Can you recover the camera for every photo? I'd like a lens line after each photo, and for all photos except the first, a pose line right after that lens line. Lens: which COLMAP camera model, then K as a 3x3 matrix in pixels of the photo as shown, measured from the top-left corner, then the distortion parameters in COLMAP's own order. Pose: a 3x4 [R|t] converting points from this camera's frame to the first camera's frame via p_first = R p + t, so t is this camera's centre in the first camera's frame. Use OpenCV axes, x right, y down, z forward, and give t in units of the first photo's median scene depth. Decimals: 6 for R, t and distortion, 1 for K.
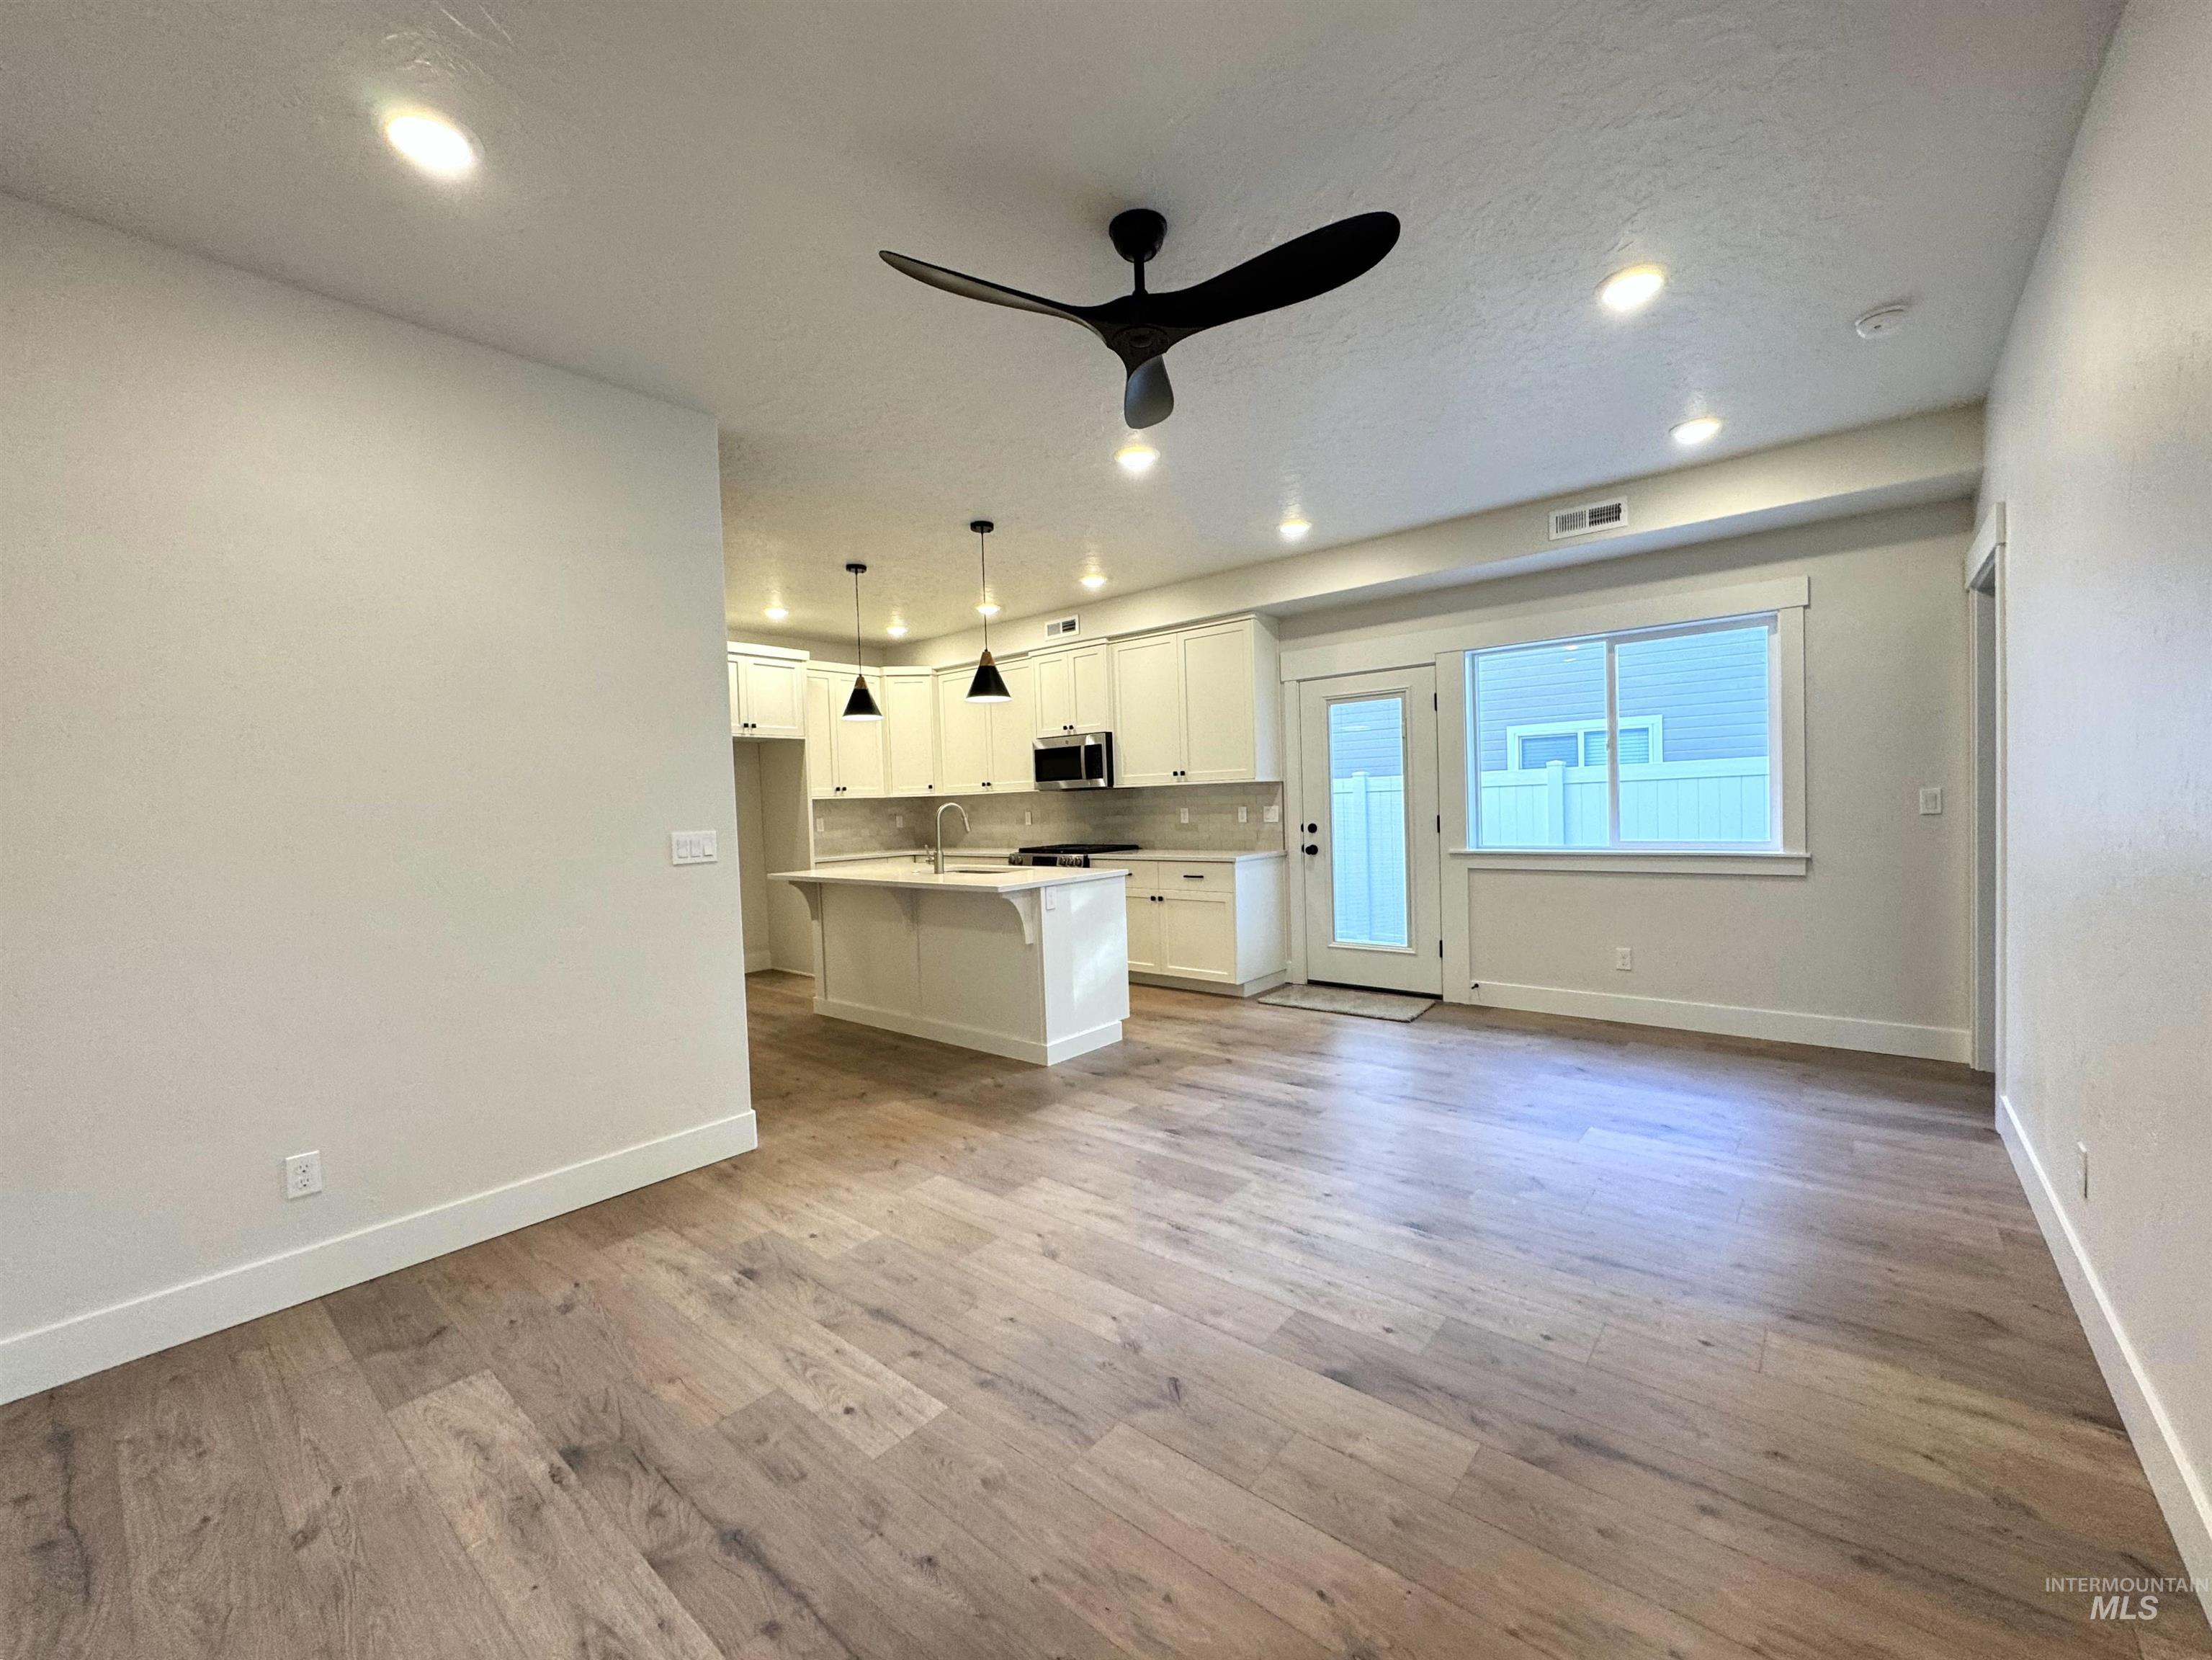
lens RADIAL K [[882.5, 0, 1106.0], [0, 882.5, 830.0], [0, 0, 1]] dist [-0.001266, -0.000162]
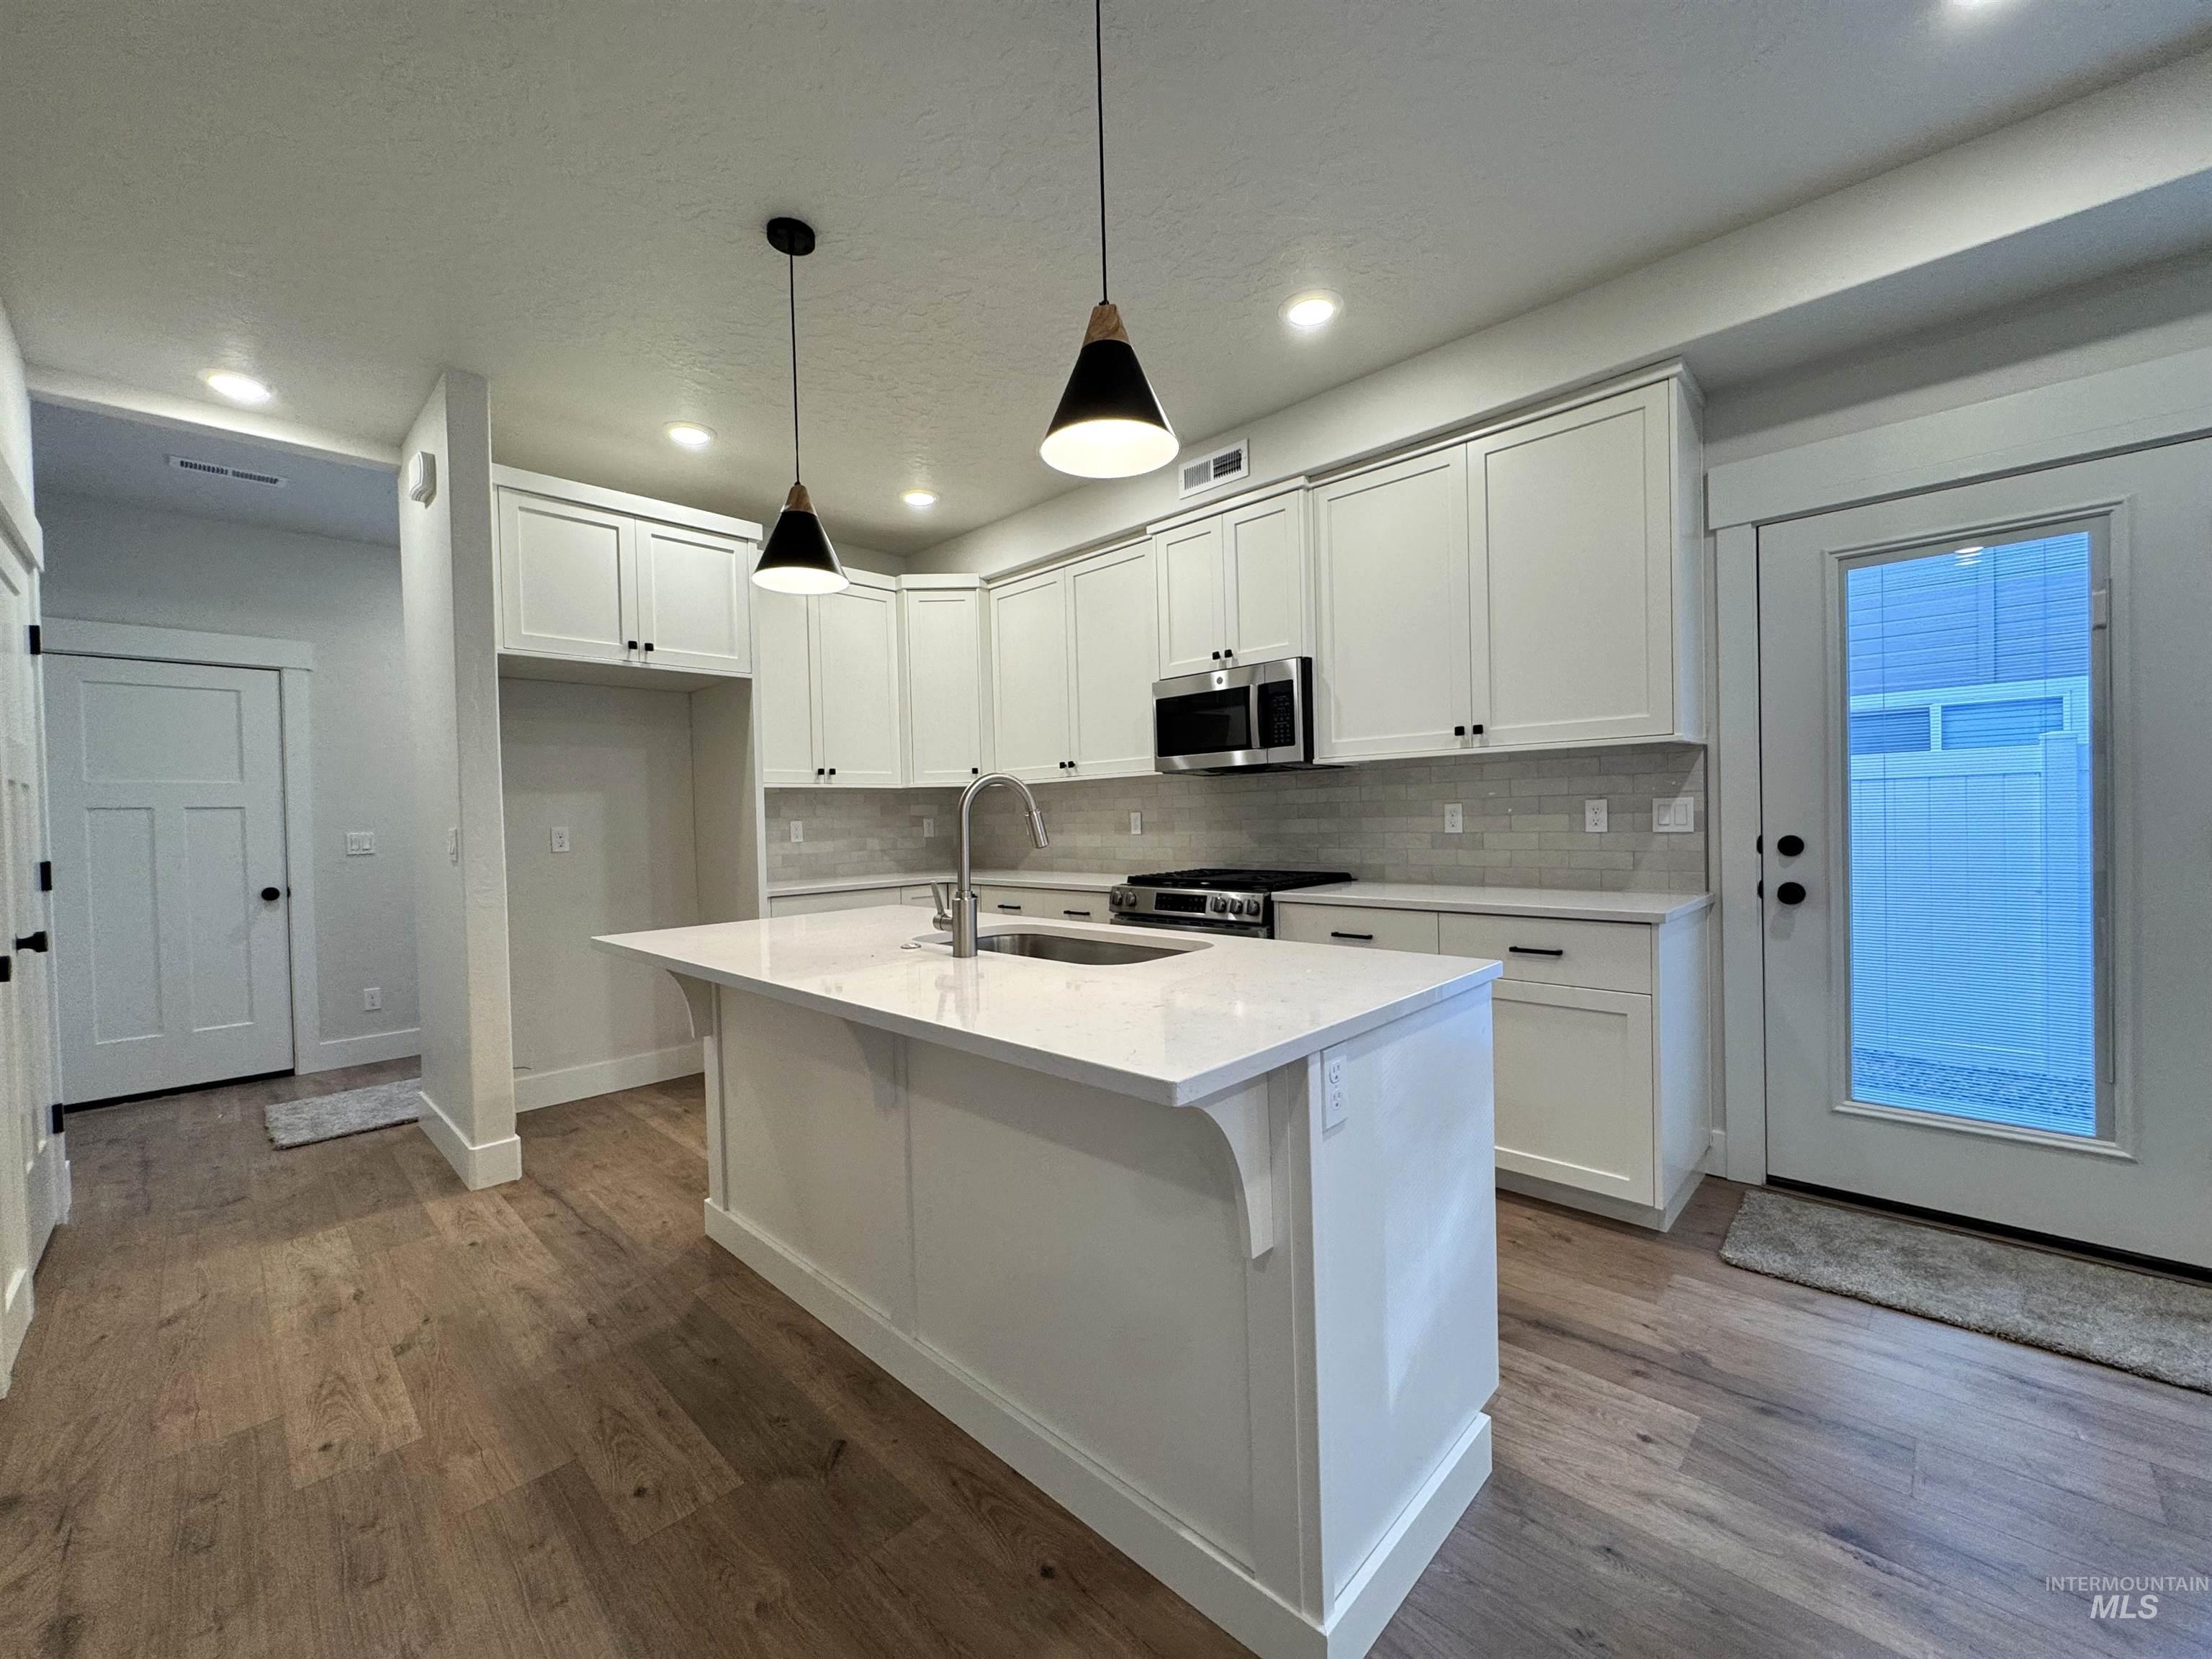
lens RADIAL K [[882.4, 0, 1106.0], [0, 882.4, 829.5], [0, 0, 1]] dist [-0.001266, -0.000162]
pose [[0.997525, 0.009186, -0.069704, -0.077237], [-0.010221, 0.999843, -0.014505, -0.000263], [0.069560, 0.015182, 0.997462, 0.468390]]
